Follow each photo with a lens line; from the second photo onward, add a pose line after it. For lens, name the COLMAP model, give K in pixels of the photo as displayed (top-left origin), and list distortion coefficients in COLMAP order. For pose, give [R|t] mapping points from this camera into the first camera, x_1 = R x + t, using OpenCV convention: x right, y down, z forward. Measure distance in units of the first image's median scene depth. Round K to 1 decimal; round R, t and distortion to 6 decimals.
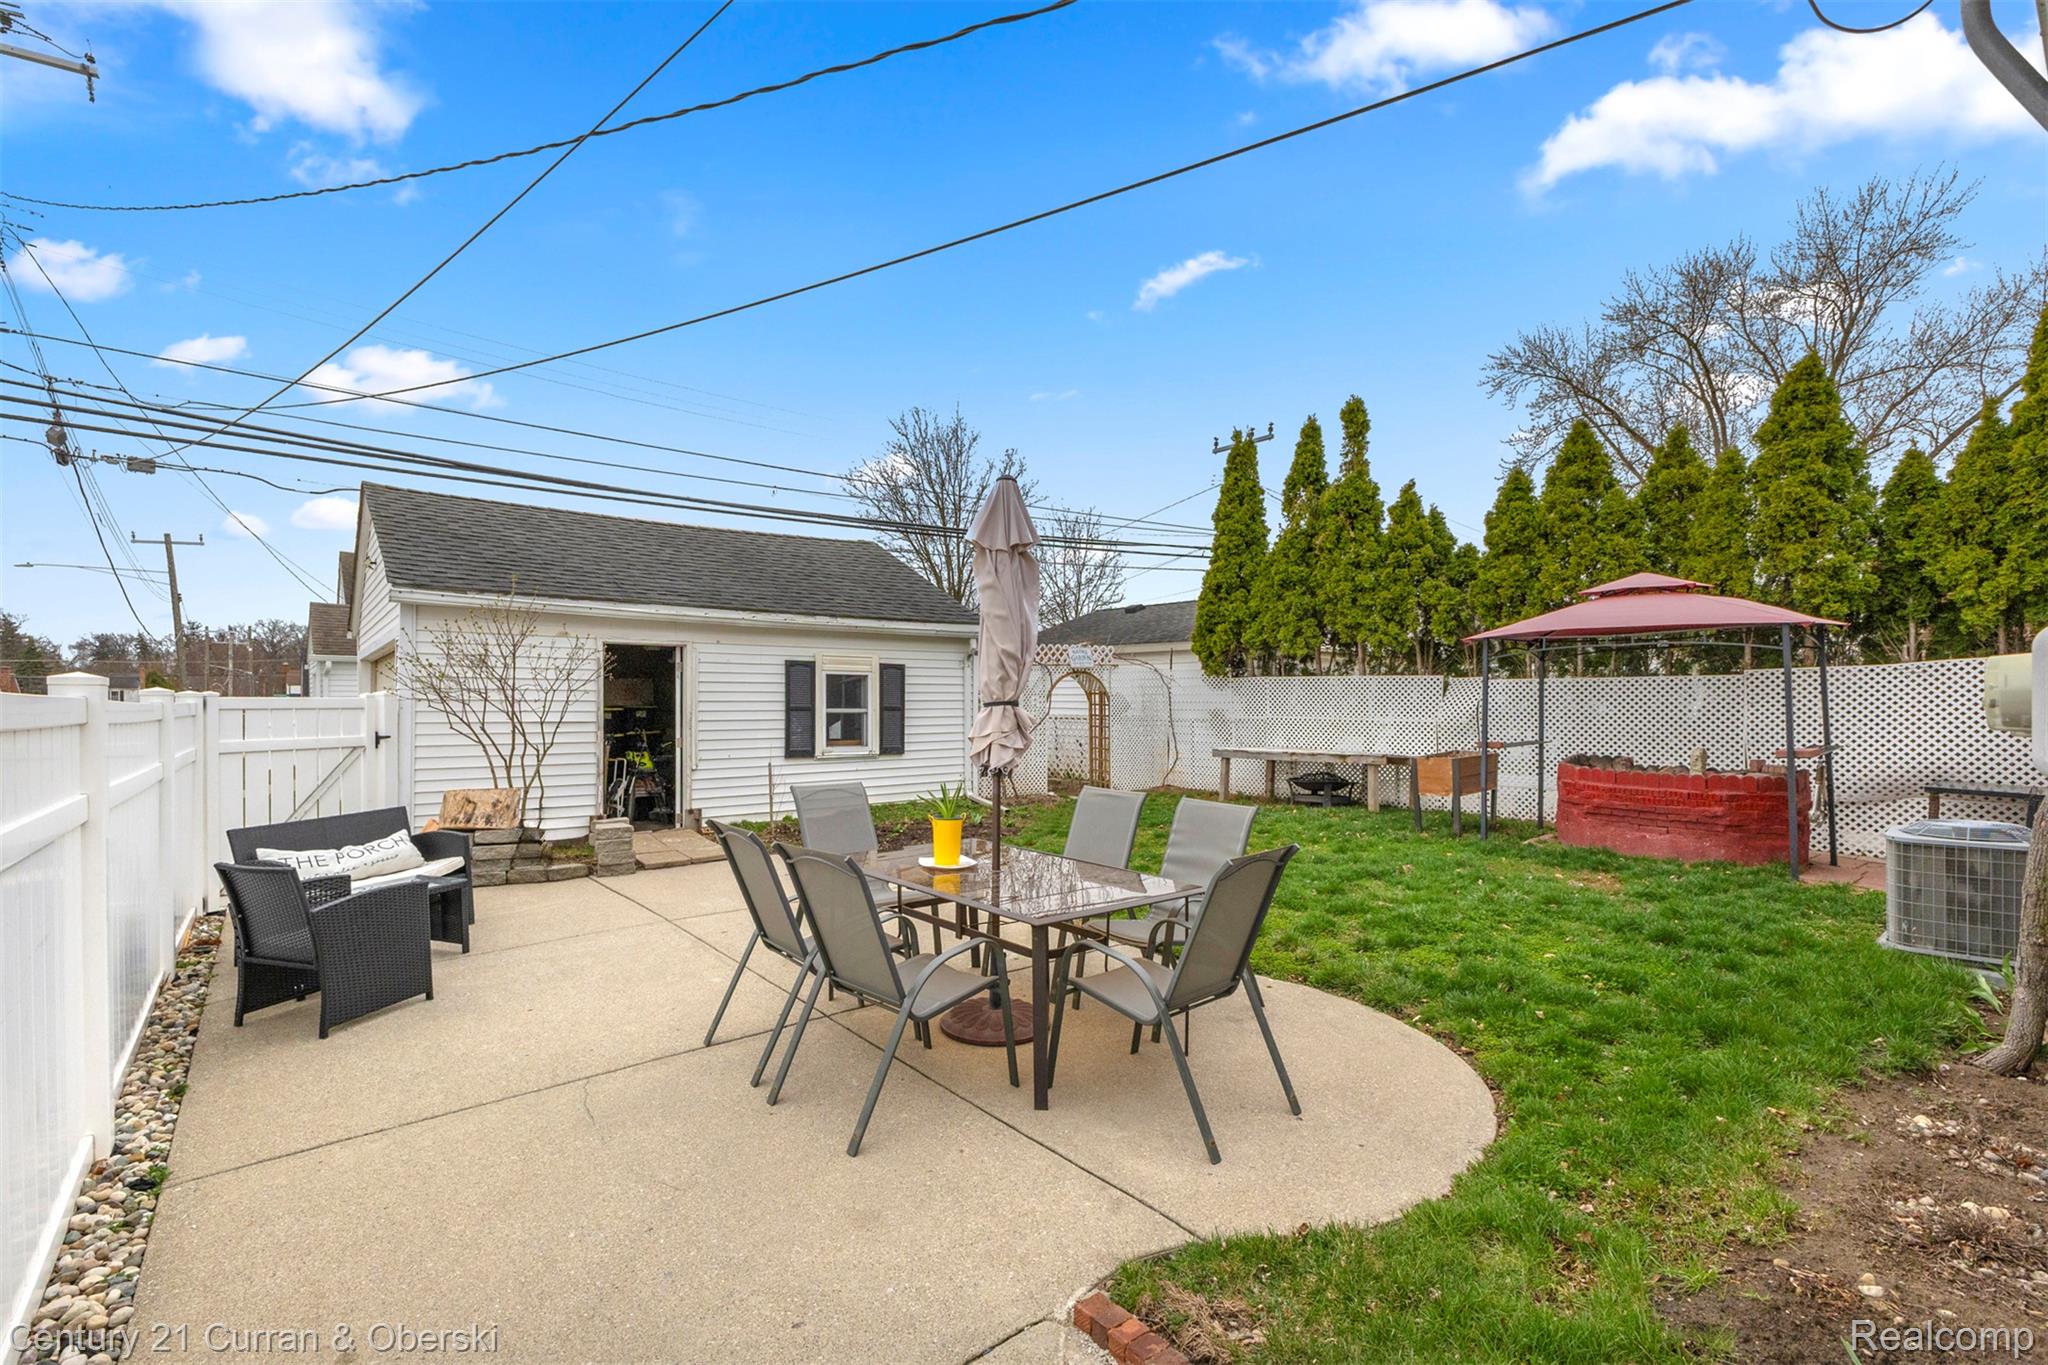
lens RADIAL K [[903.2, 0, 1020.0], [0, 903.2, 692.0], [0, 0, 1]] dist [0.002018, -0.000012]
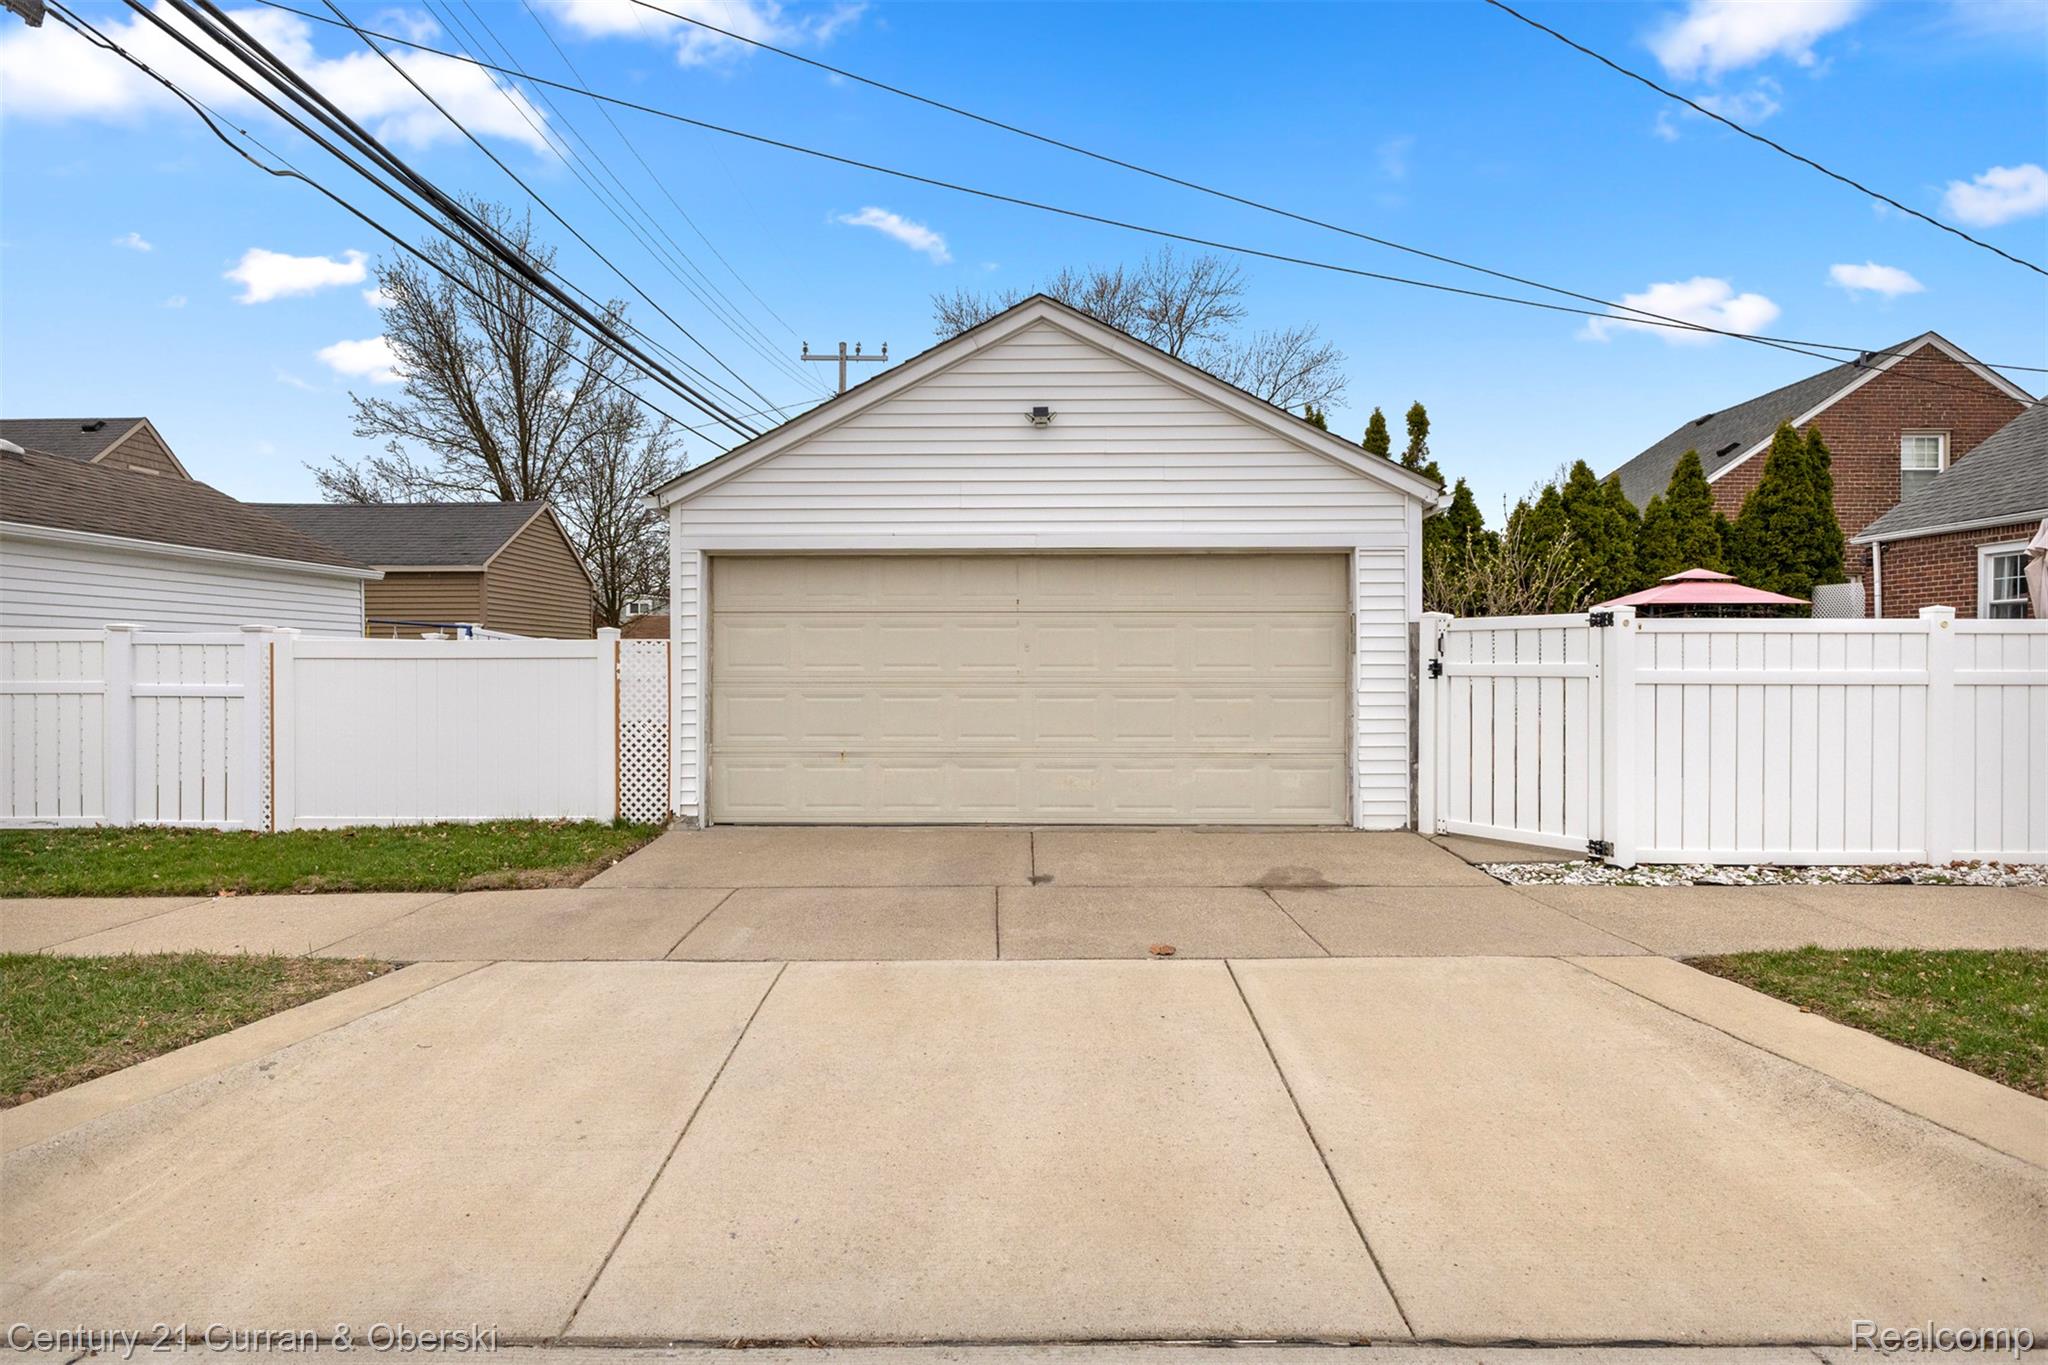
lens RADIAL K [[1143.8, 0, 1019.6], [0, 1143.8, 675.2], [0, 0, 1]] dist [-0.006577, -0.000429]
pose [[0.657802, -0.007130, 0.753157, -1.487923], [-0.004315, 0.999903, 0.013234, 0.038083], [-0.753178, -0.011955, 0.657708, 0.510133]]
